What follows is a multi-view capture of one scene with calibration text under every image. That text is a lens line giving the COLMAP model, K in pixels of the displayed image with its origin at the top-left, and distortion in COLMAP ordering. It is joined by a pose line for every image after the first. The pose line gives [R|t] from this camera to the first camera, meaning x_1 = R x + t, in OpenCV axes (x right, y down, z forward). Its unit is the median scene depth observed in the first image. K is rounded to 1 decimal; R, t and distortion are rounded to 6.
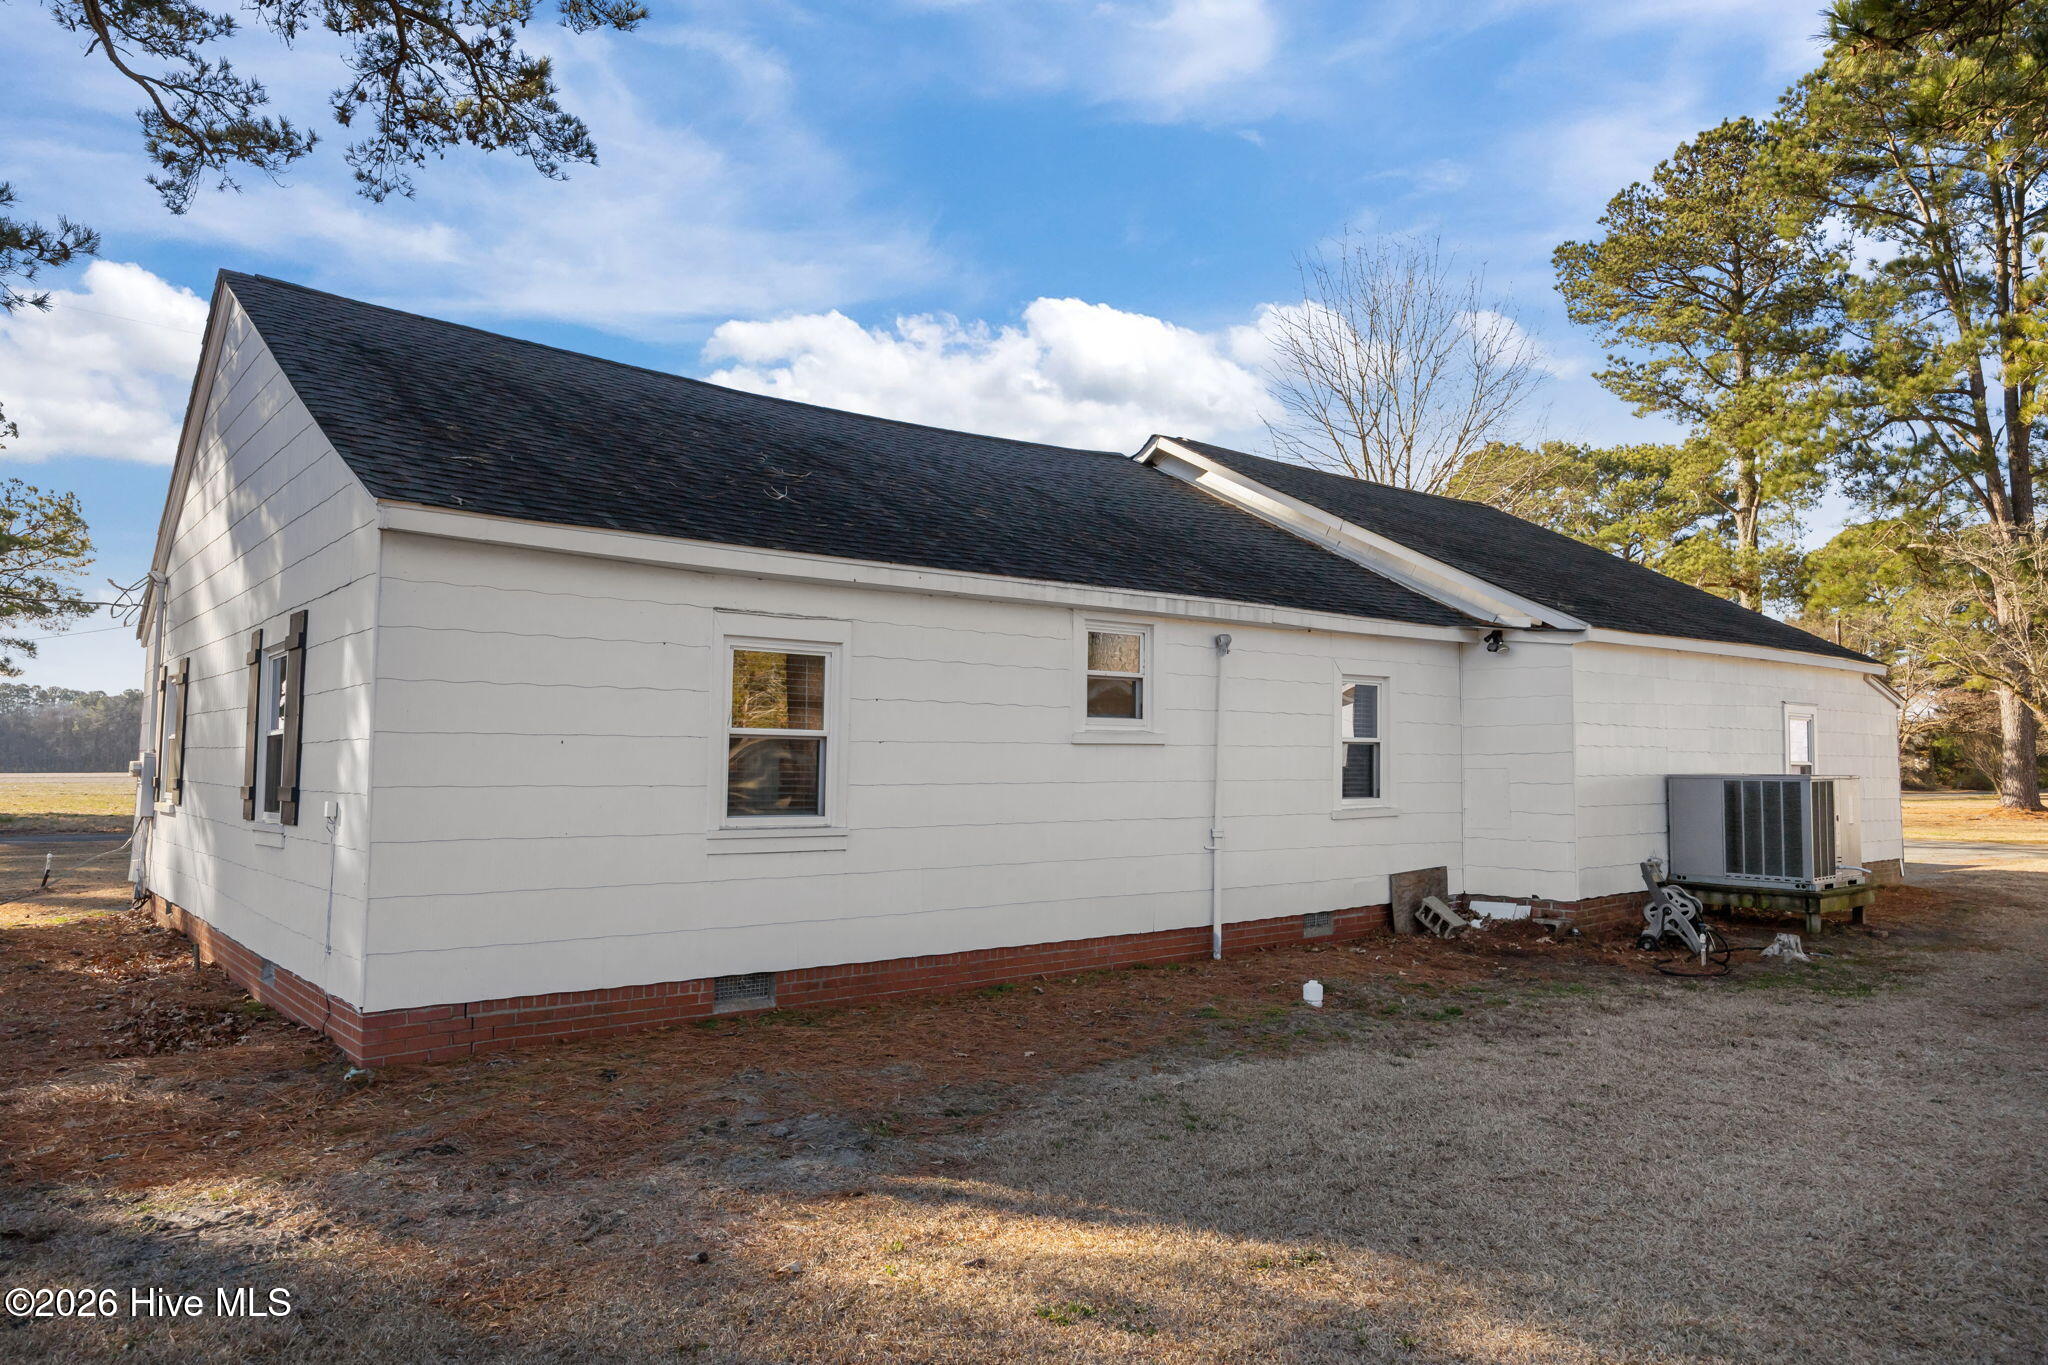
lens RADIAL K [[1421.8, 0, 1038.6], [0, 1421.8, 681.0], [0, 0, 1]] dist [-0.022025, 0.015430]
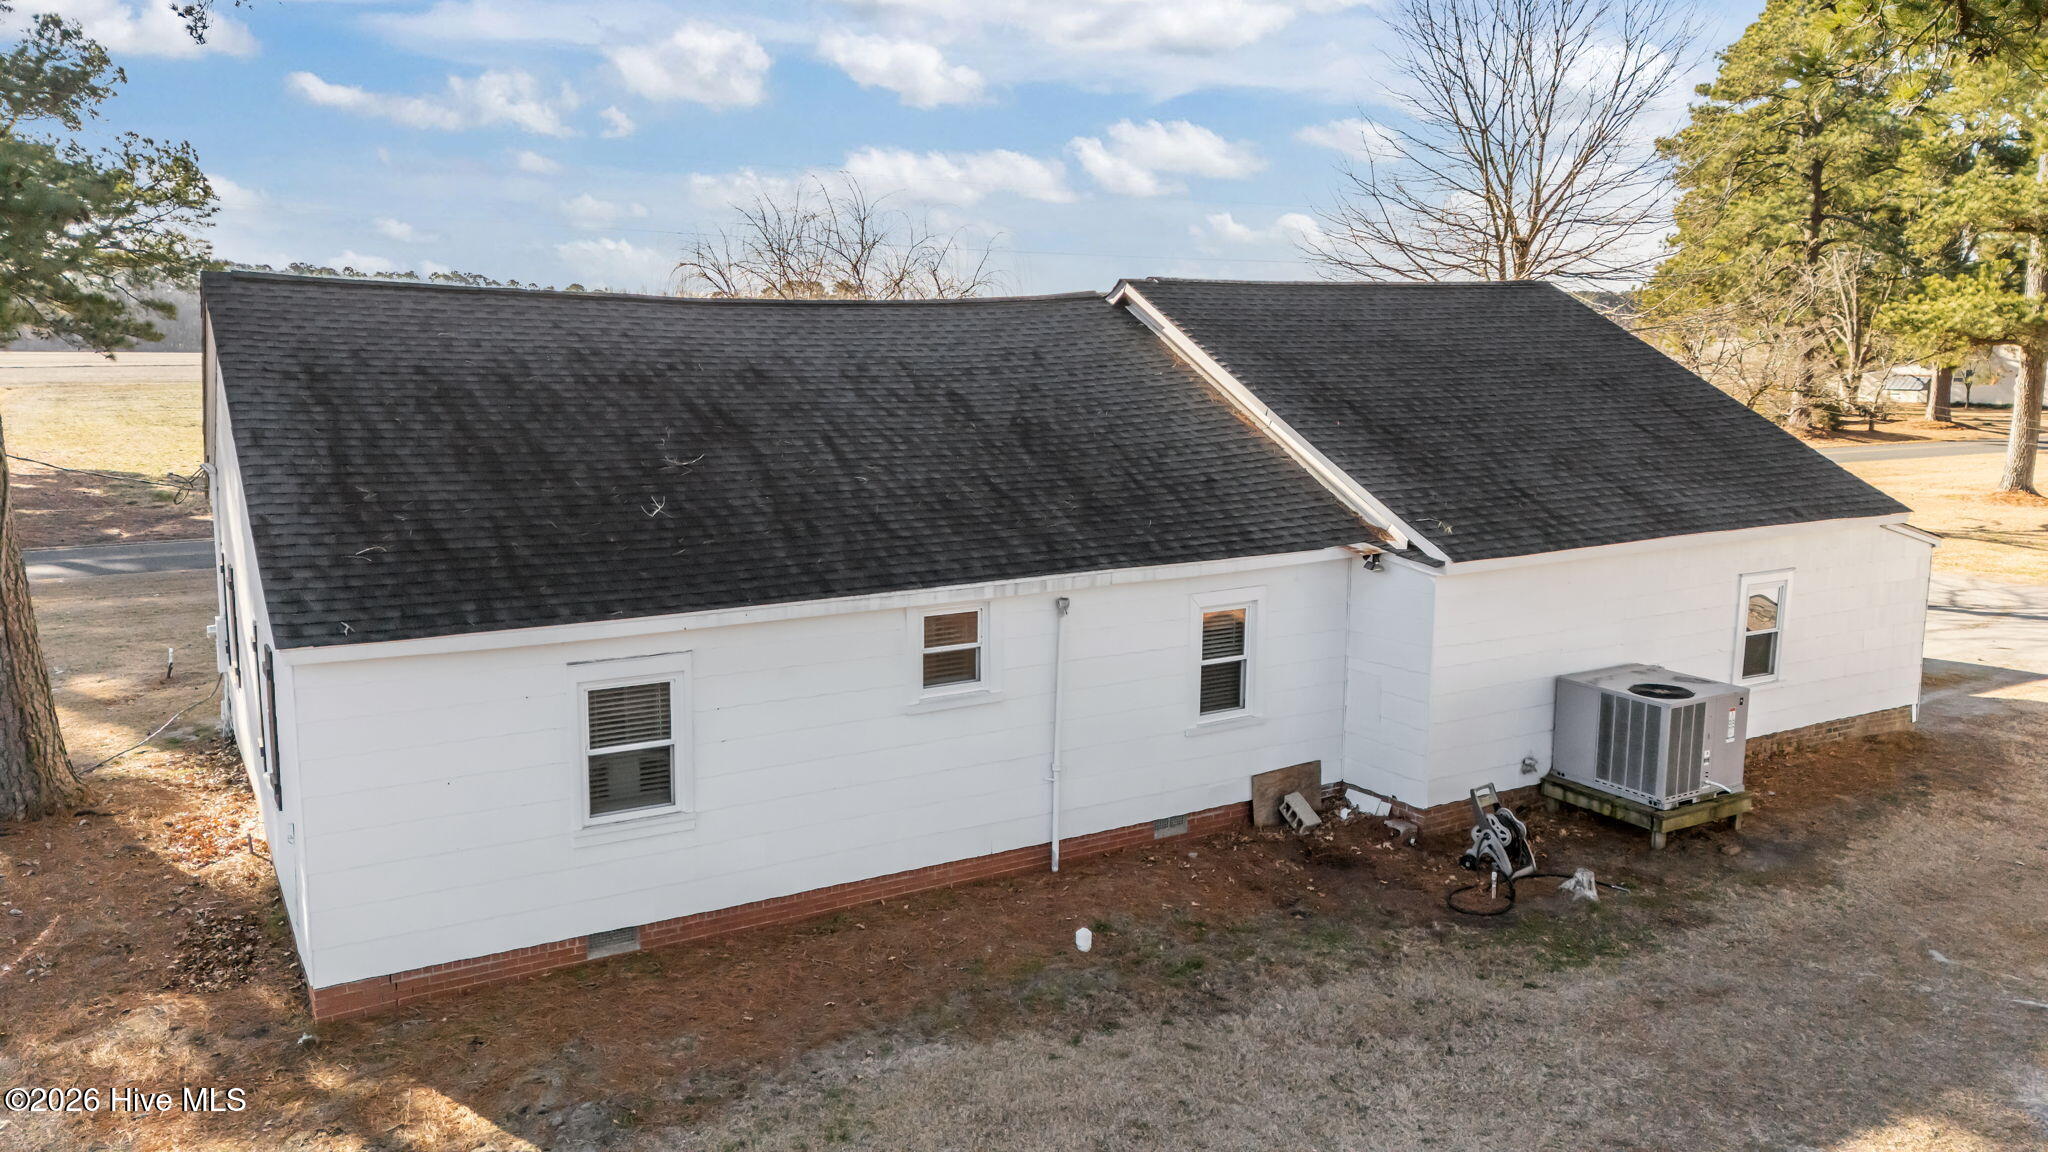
lens RADIAL K [[1638.9, 0, 1032.7], [0, 1638.9, 571.3], [0, 0, 1]] dist [0.048406, -0.005611]
pose [[0.985572, 0.025807, -0.167275, 0.287196], [0.012877, 0.974010, 0.226139, -0.309323], [0.168764, -0.225030, 0.959625, -0.221299]]
